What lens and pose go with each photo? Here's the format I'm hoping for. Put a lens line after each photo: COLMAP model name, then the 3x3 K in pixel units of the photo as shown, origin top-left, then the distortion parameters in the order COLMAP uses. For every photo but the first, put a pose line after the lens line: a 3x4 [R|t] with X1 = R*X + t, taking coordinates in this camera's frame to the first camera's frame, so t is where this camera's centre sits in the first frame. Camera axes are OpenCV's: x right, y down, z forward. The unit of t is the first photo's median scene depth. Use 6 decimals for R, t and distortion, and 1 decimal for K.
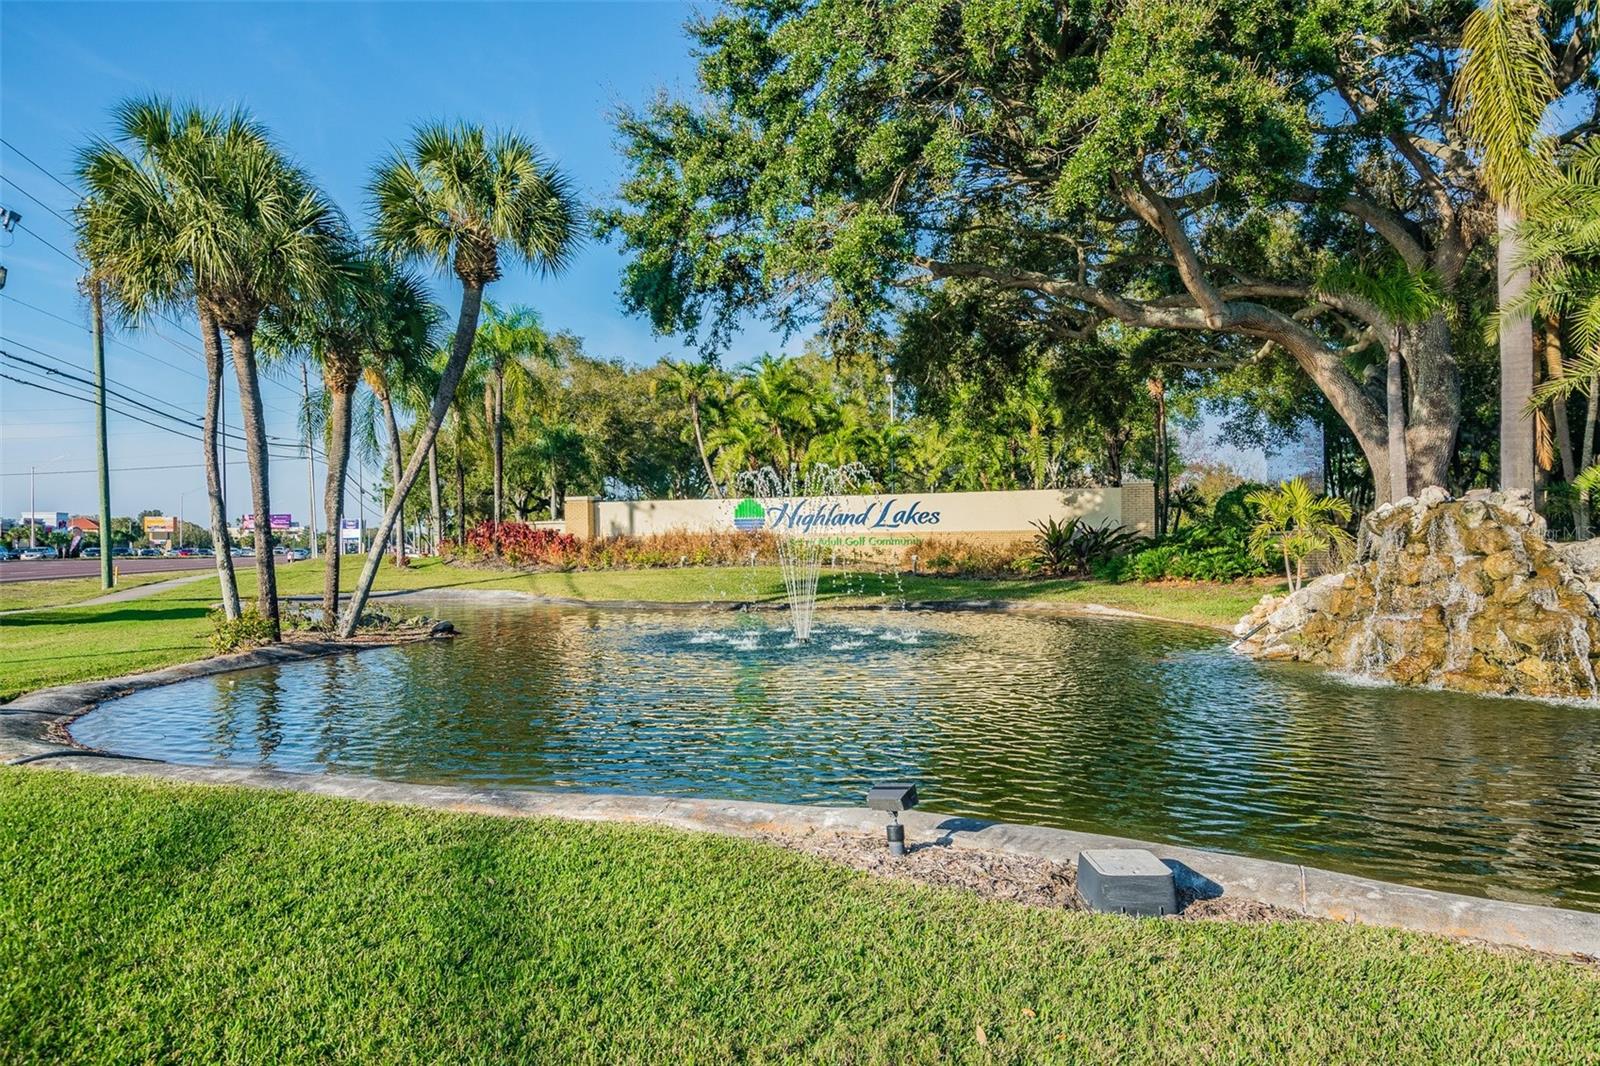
lens RADIAL K [[1139.3, 0, 790.7], [0, 1139.3, 531.4], [0, 0, 1]] dist [-0.028682, -0.000548]
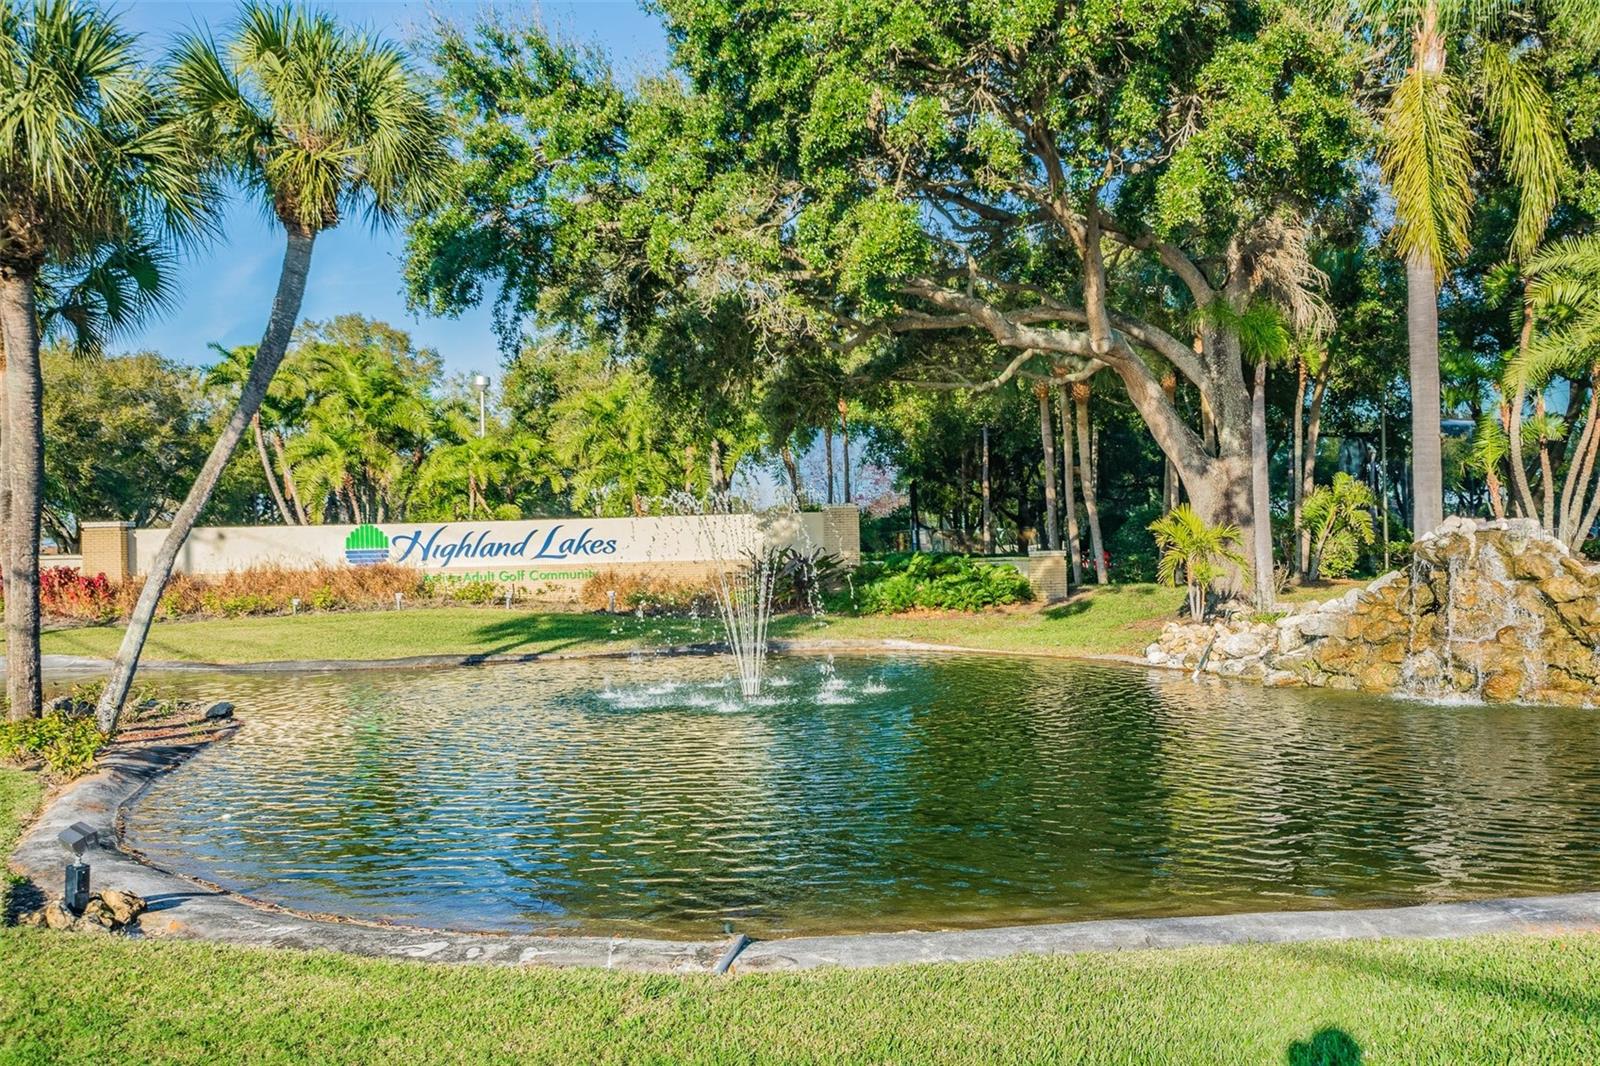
lens RADIAL K [[1281.5, 0, 801.0], [0, 1281.5, 532.9], [0, 0, 1]] dist [-0.016908, 0.005681]
pose [[0.887384, -0.003985, 0.461014, -0.190071], [0.013186, 0.999773, -0.016738, -0.004345], [-0.460843, 0.020932, 0.887235, 0.071362]]
